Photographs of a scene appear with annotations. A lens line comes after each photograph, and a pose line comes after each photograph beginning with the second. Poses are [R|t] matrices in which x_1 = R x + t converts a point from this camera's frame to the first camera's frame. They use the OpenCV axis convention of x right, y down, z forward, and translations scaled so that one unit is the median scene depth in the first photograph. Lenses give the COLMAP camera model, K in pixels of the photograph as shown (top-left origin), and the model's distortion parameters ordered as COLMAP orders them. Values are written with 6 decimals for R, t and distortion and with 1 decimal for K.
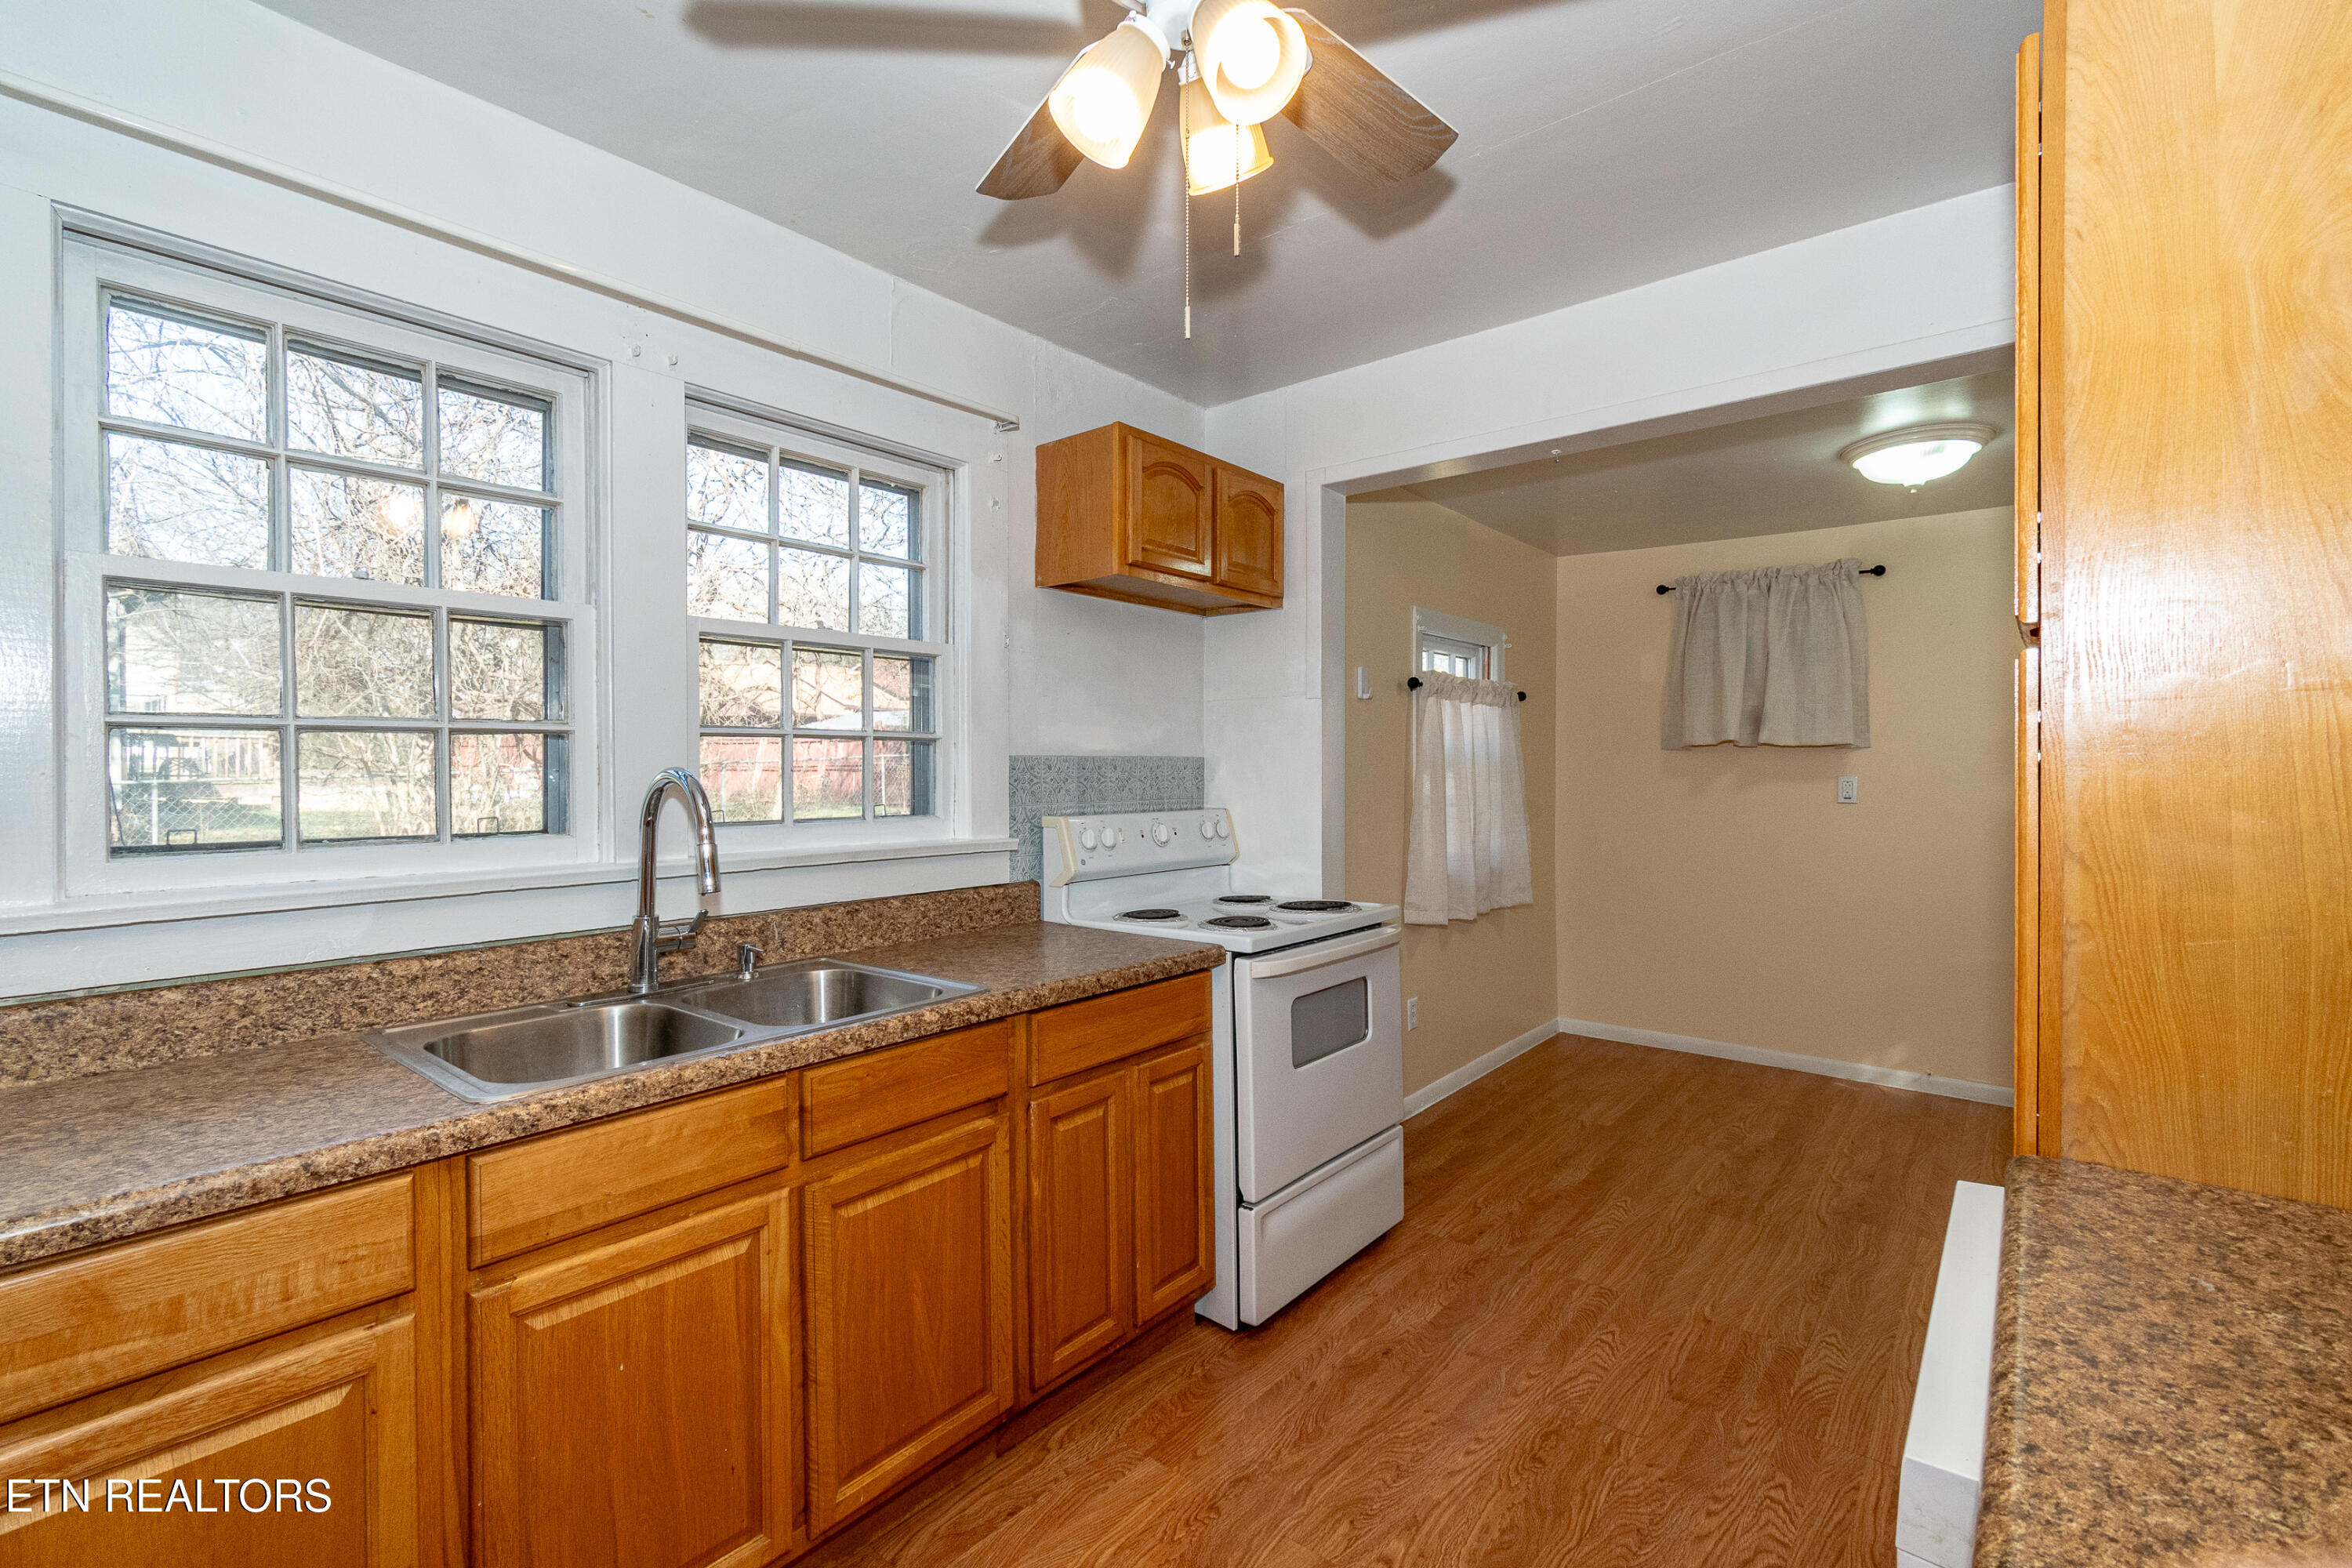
lens RADIAL K [[1038.8, 0, 1135.7], [0, 1038.8, 776.4], [0, 0, 1]] dist [0.001628, -0.001203]
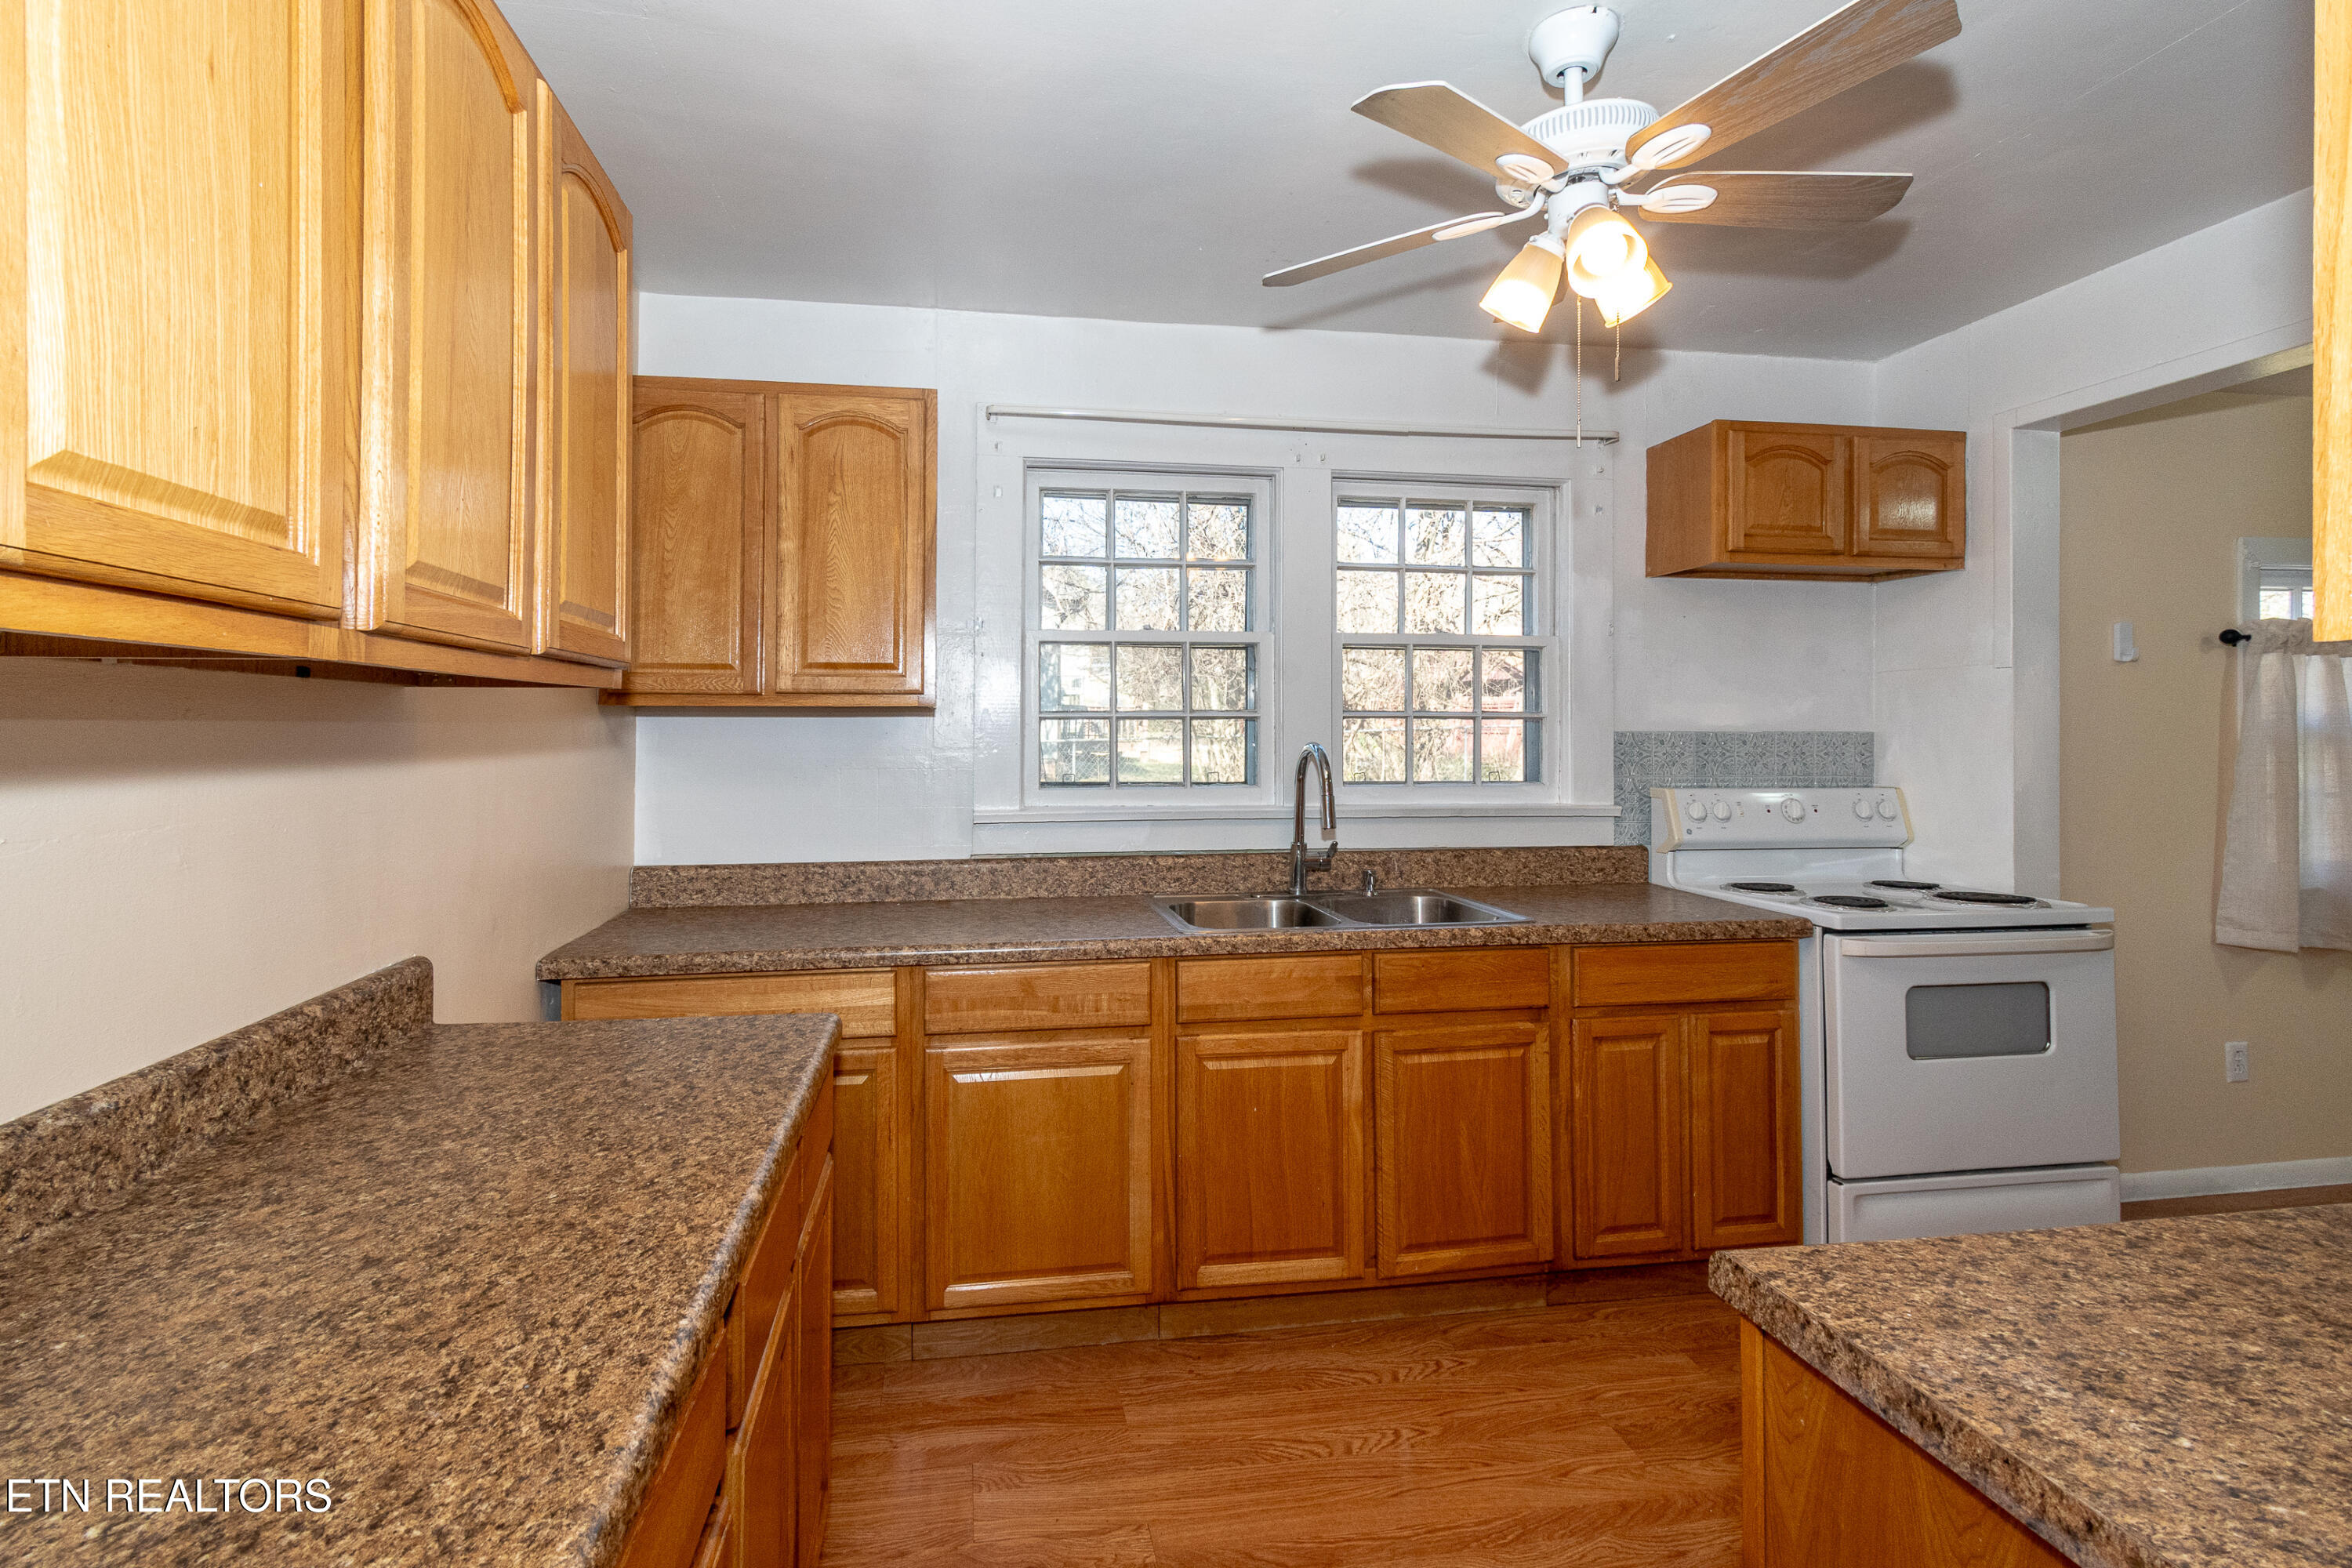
lens RADIAL K [[1038.8, 0, 1111.9], [0, 1038.8, 738.9], [0, 0, 1]] dist [0.001628, -0.001203]
pose [[0.749960, 0.009190, -0.661419, 0.244536], [-0.009699, 0.999949, 0.002895, -0.011764], [0.661412, 0.004244, 0.750011, -0.225938]]
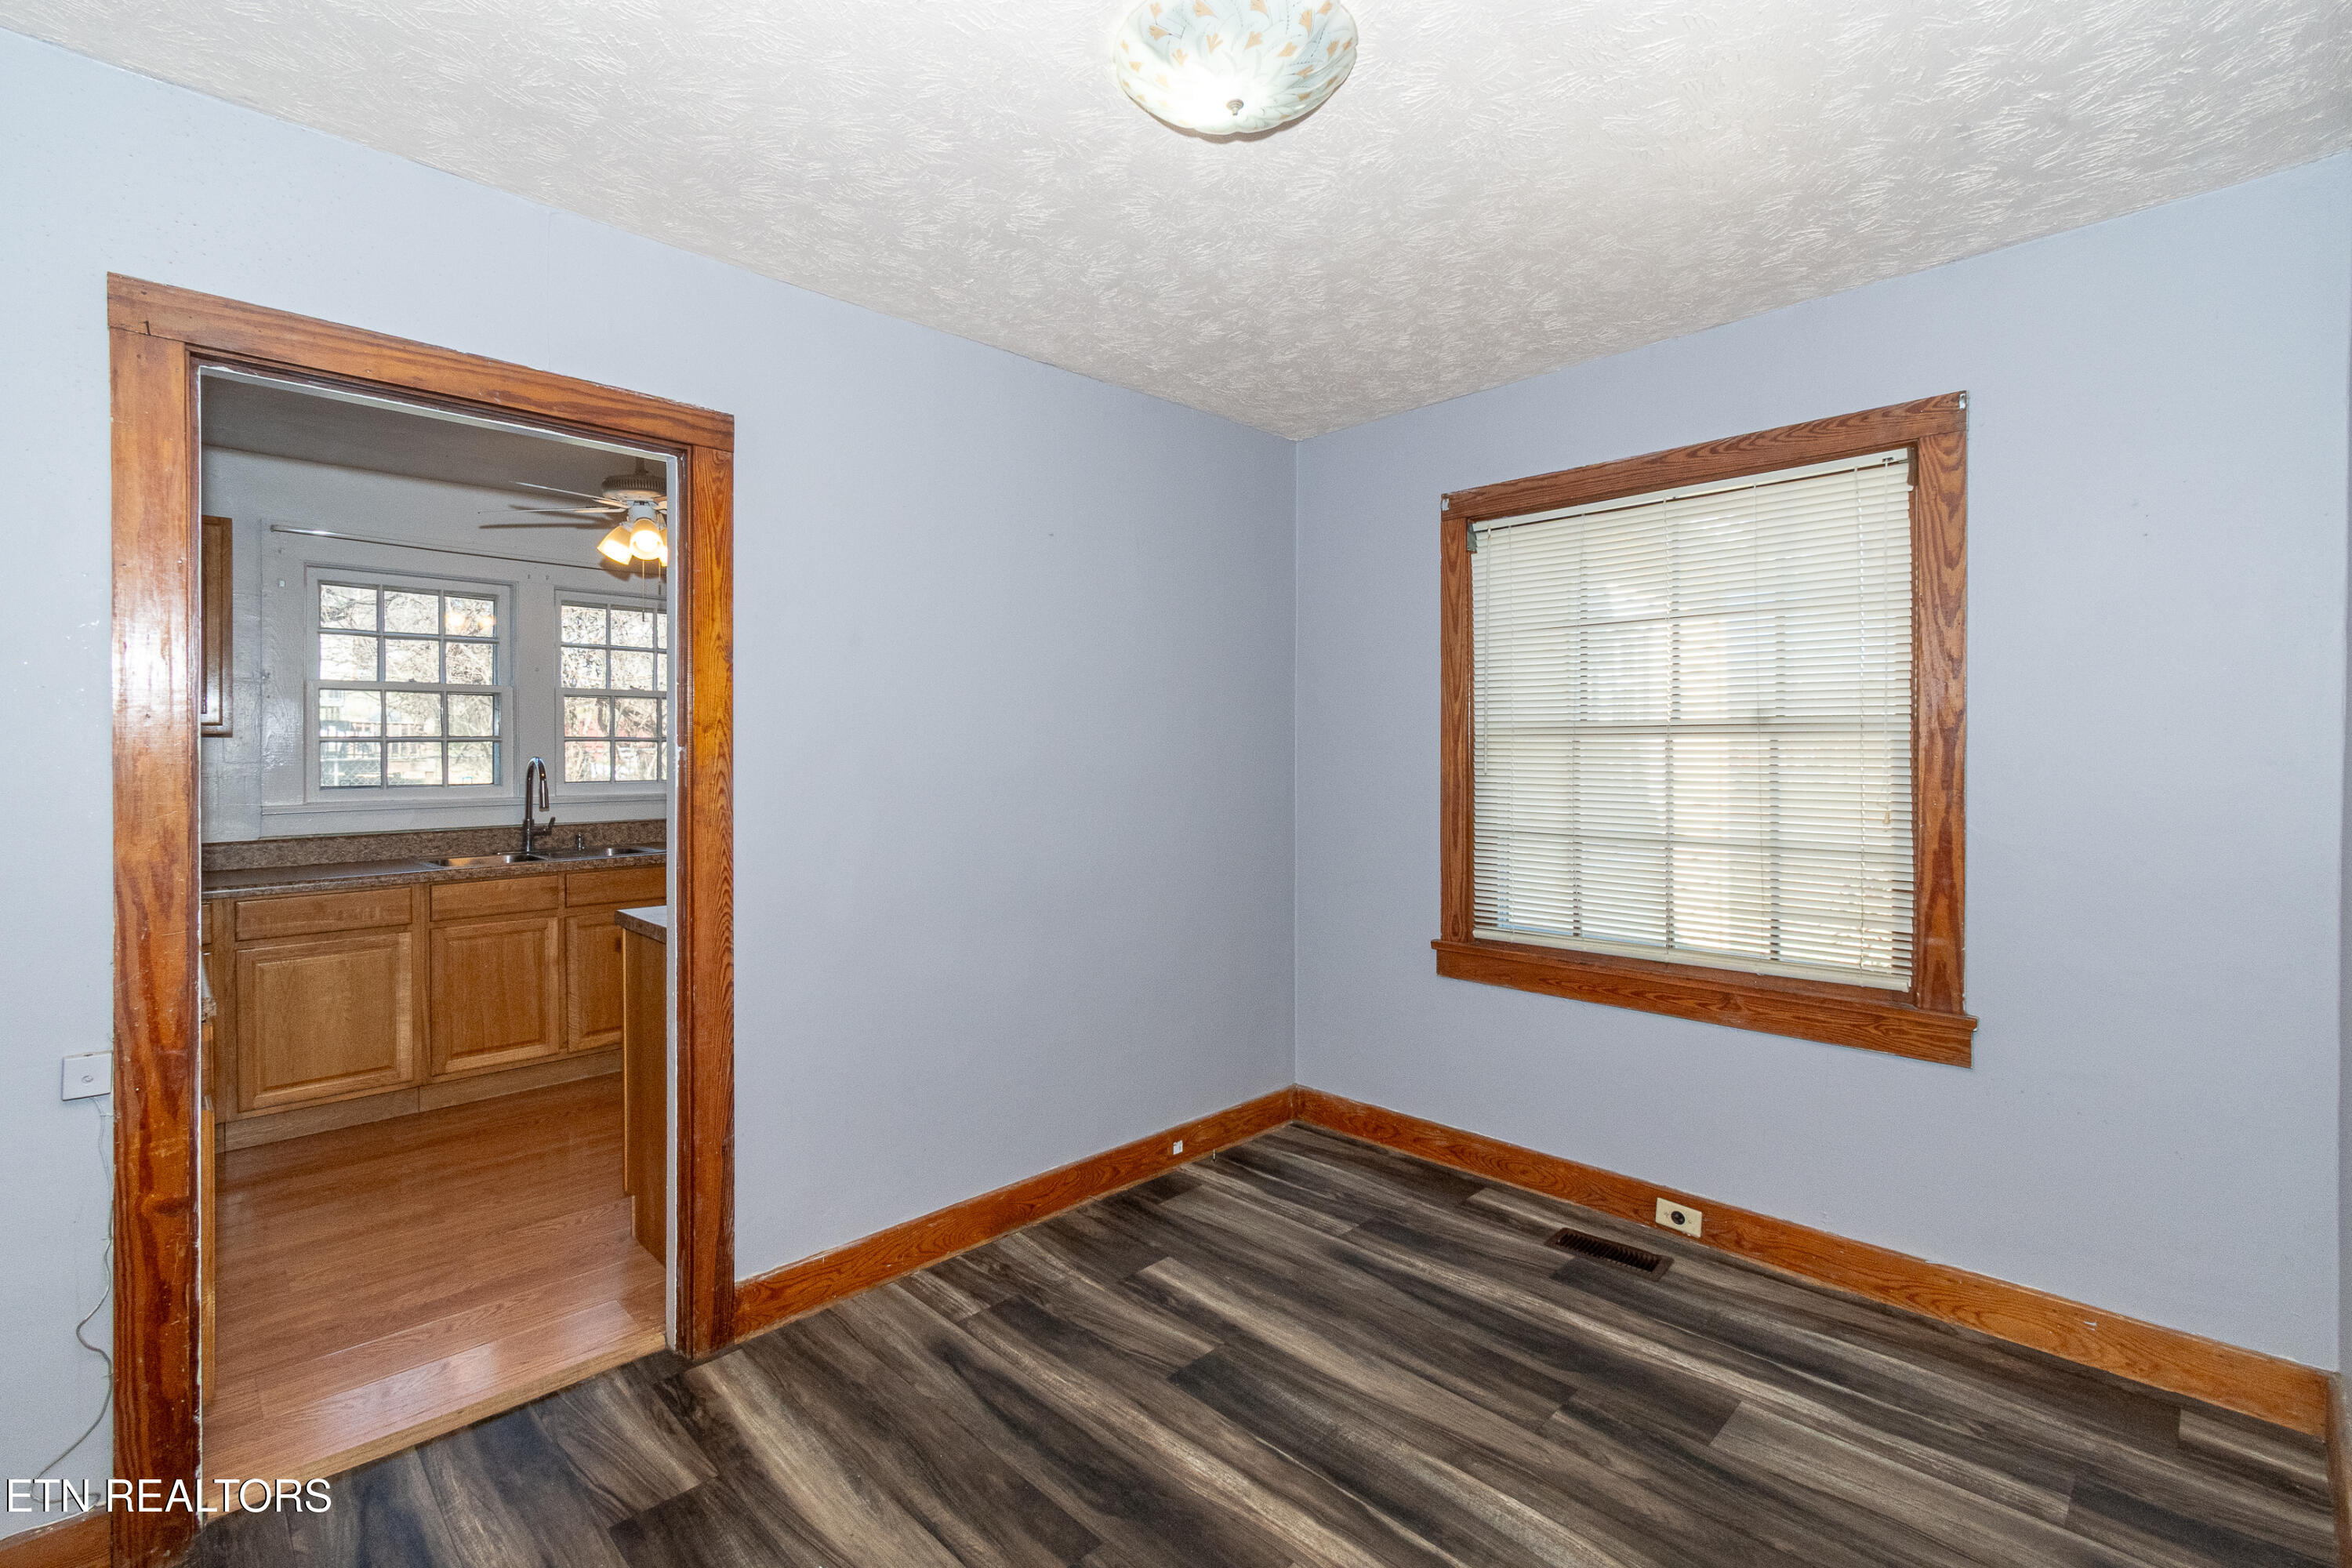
lens RADIAL K [[1038.8, 0, 1162.2], [0, 1038.8, 760.6], [0, 0, 1]] dist [0.001628, -0.001203]
pose [[0.996575, 0.006073, -0.082465, 0.937760], [-0.005902, 0.999980, 0.002316, -0.011278], [0.082478, -0.001822, 0.996591, -0.999857]]
